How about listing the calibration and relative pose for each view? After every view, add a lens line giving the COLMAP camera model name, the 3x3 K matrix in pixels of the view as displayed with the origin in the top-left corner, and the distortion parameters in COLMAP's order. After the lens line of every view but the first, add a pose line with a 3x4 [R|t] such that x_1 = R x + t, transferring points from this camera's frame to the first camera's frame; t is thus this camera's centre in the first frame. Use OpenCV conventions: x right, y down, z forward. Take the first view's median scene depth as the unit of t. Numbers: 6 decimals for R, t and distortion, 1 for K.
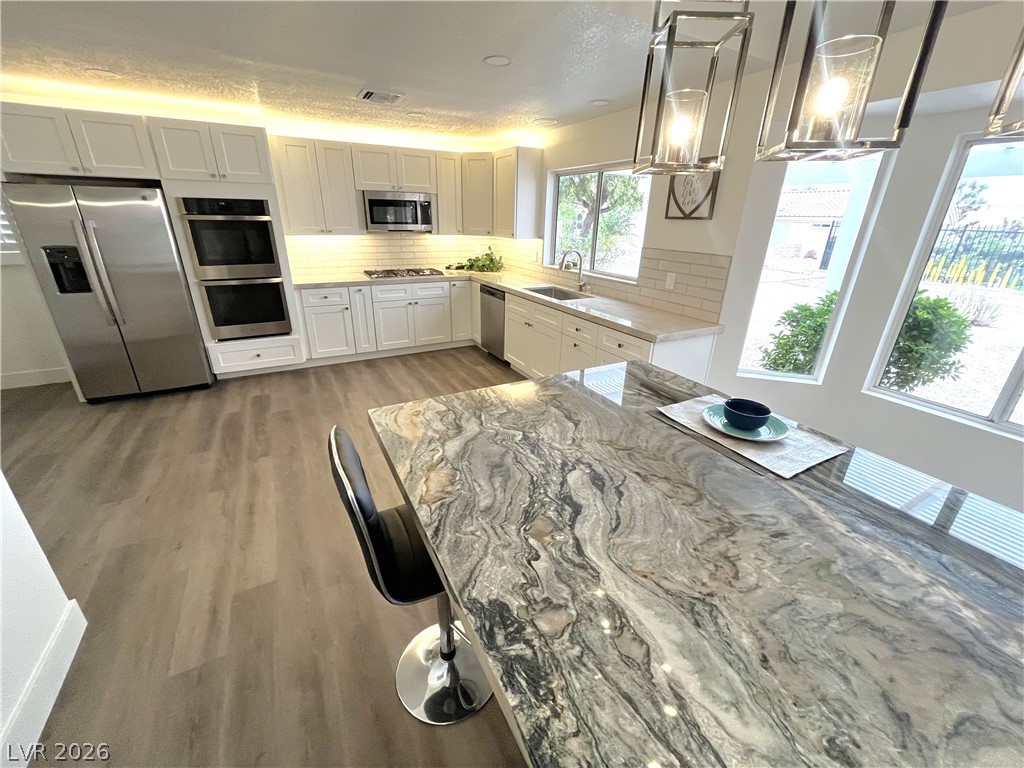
lens RADIAL K [[412.0, 0, 511.0], [0, 412.0, 378.8], [0, 0, 1]] dist [-0.003889, 0.000780]
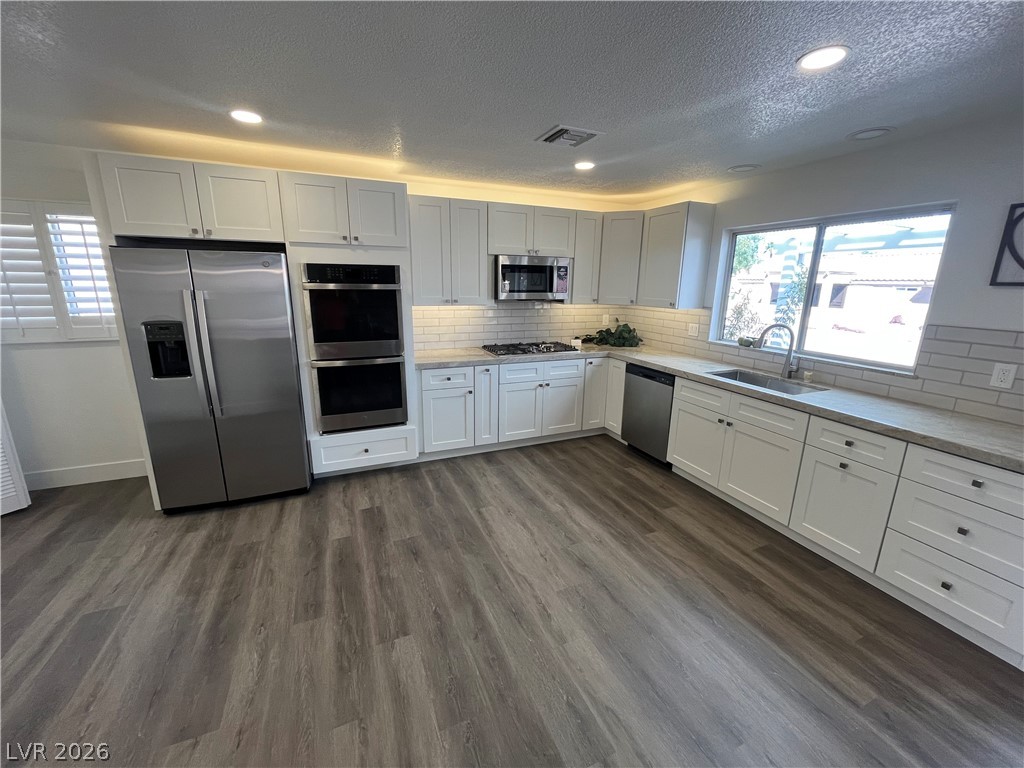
lens RADIAL K [[412.0, 0, 511.9], [0, 412.0, 378.7], [0, 0, 1]] dist [-0.003889, 0.000780]
pose [[0.995240, 0.016150, -0.096104, -0.266327], [-0.029957, 0.989123, -0.144009, -0.091099], [0.092733, 0.146203, 0.984899, 0.223815]]
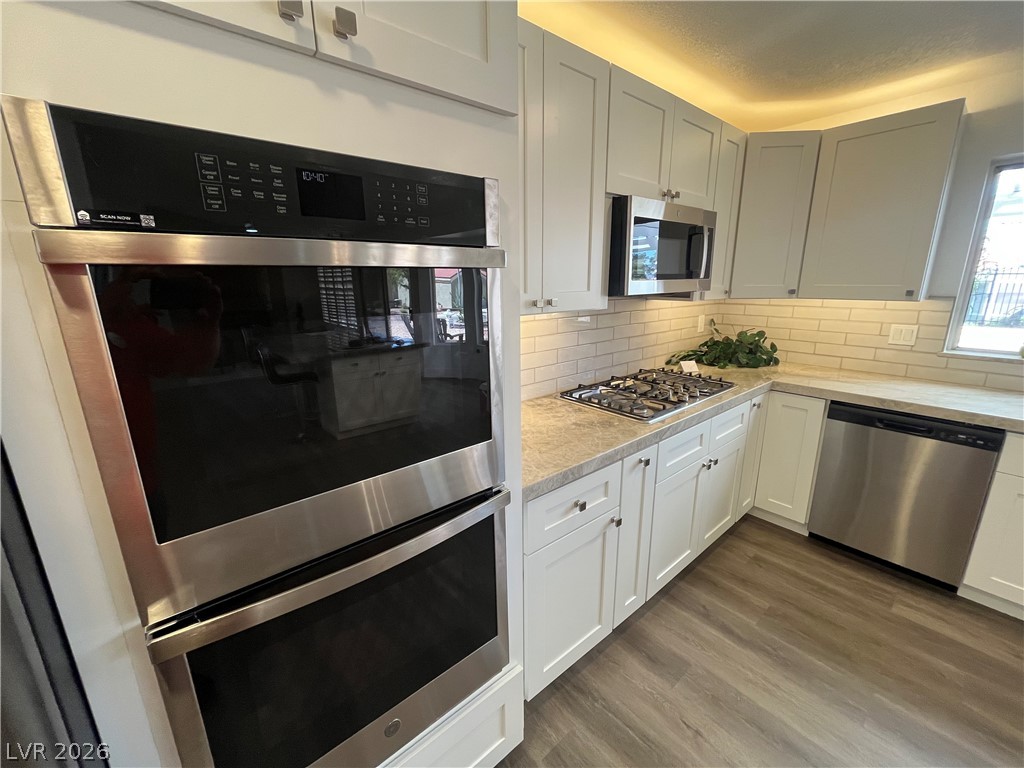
lens RADIAL K [[412.0, 0, 512.8], [0, 412.0, 380.8], [0, 0, 1]] dist [-0.003889, 0.000780]
pose [[0.979292, -0.077371, 0.187083, -0.596798], [0.101532, 0.987173, -0.123212, -0.279815], [-0.175150, 0.139655, 0.974587, 0.746066]]
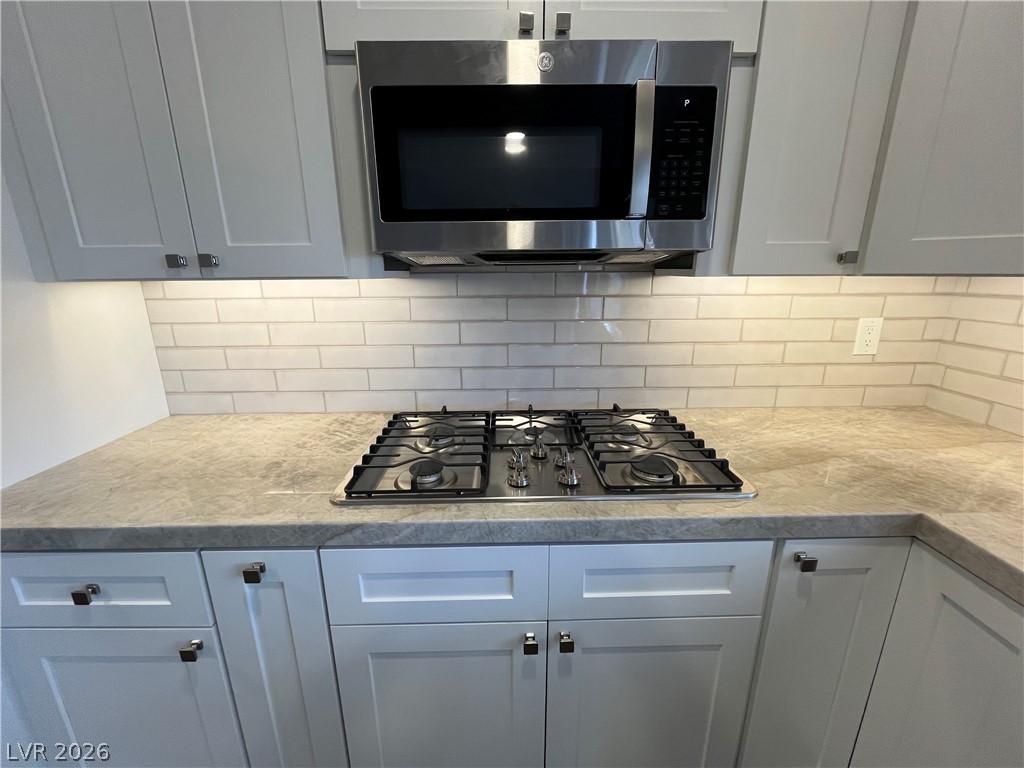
lens RADIAL K [[412.0, 0, 514.6], [0, 412.0, 380.4], [0, 0, 1]] dist [-0.003889, 0.000780]
pose [[0.887868, 0.092466, -0.450710, -0.215558], [-0.145450, 0.985768, -0.084291, -0.332960], [0.436502, 0.140395, 0.888682, 0.978689]]
